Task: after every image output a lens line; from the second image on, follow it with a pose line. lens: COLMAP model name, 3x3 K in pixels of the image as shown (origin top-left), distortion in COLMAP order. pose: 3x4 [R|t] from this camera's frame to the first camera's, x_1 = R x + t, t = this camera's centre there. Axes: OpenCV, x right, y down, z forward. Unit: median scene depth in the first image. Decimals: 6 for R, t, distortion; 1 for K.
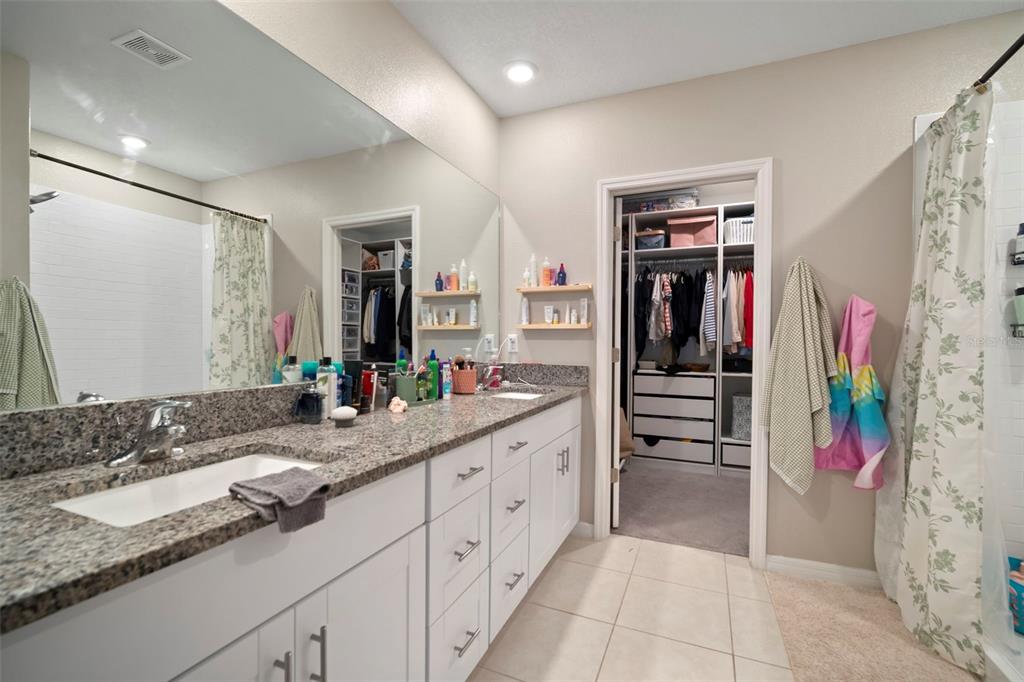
lens RADIAL K [[455.2, 0, 516.1], [0, 455.2, 338.3], [0, 0, 1]] dist [-0.012220, 0.000006]
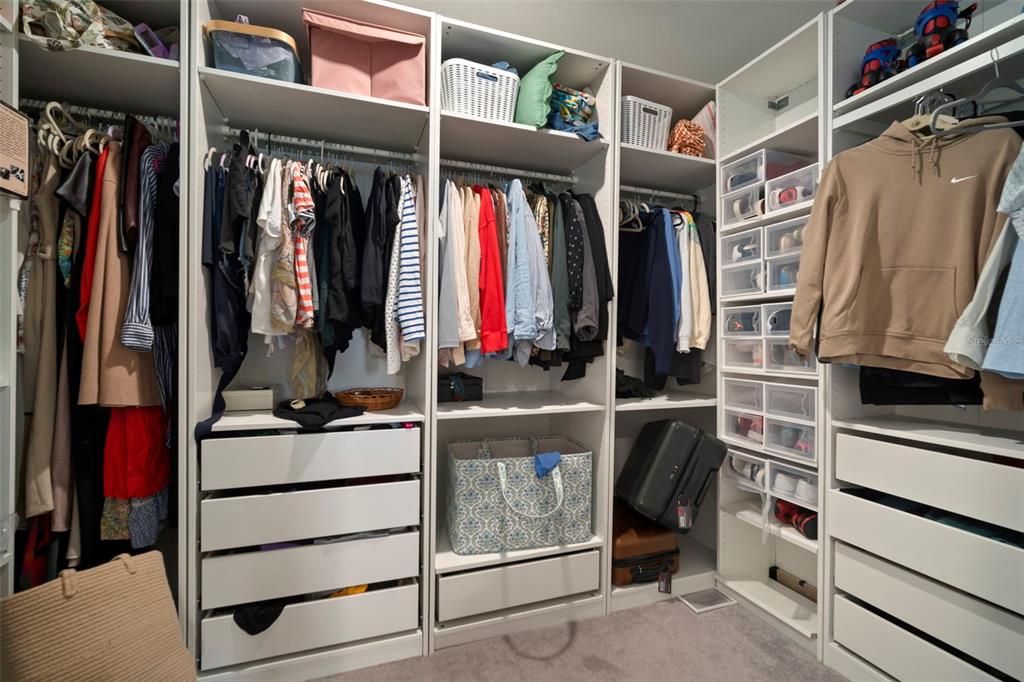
lens RADIAL K [[455.2, 0, 516.1], [0, 455.2, 338.3], [0, 0, 1]] dist [-0.012220, 0.000006]
pose [[0.733218, -0.004360, 0.679980, 0.206917], [0.000214, 0.999981, 0.006180, 0.003620], [-0.679993, -0.004385, 0.733205, 0.606158]]
